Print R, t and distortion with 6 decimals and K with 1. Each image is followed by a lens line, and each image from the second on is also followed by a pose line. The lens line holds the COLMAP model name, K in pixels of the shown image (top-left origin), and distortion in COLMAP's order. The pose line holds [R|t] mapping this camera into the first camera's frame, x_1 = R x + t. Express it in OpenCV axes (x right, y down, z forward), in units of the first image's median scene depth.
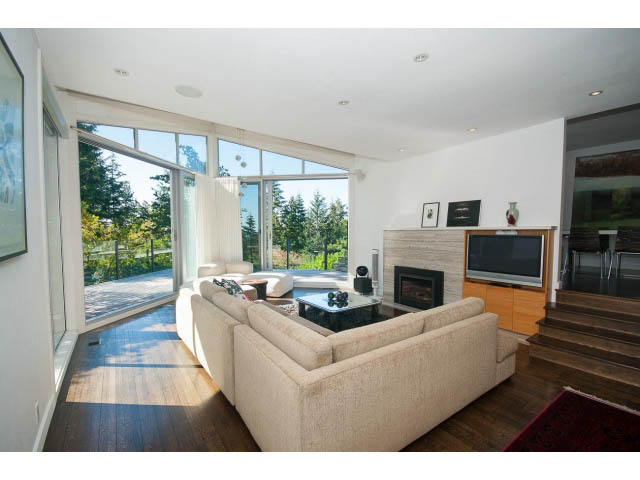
lens RADIAL K [[285.7, 0, 337.1], [0, 285.7, 245.7], [0, 0, 1]] dist [-0.007937, -0.001354]
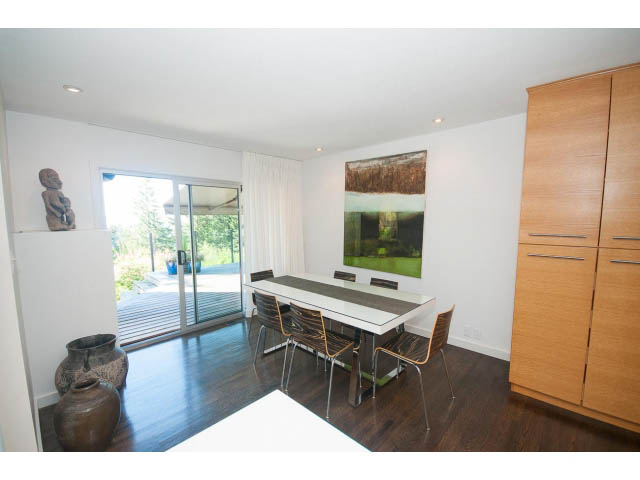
lens RADIAL K [[285.7, 0, 323.5], [0, 285.7, 248.3], [0, 0, 1]] dist [-0.007937, -0.001354]
pose [[0.989003, -0.024817, 0.145797, 0.798494], [0.017097, 0.998396, 0.053968, -0.163705], [-0.146902, -0.050882, 0.987841, 0.363212]]
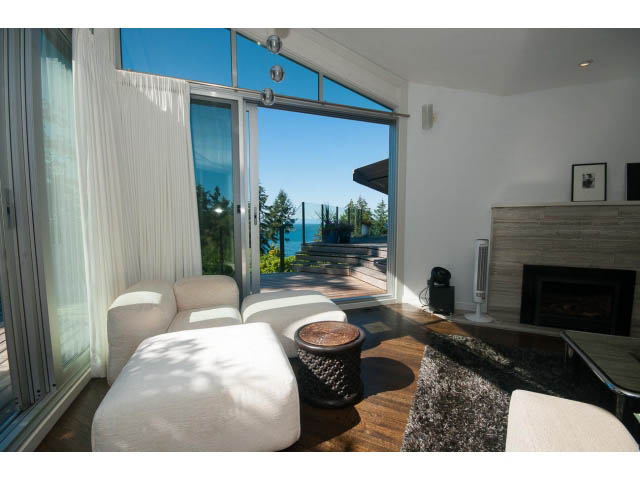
lens RADIAL K [[285.7, 0, 344.3], [0, 285.7, 244.0], [0, 0, 1]] dist [-0.007937, -0.001354]
pose [[0.886256, -0.036176, 0.461781, -0.444907], [0.023818, 0.999186, 0.032564, -0.003493], [-0.462583, -0.017862, 0.886396, 0.668449]]
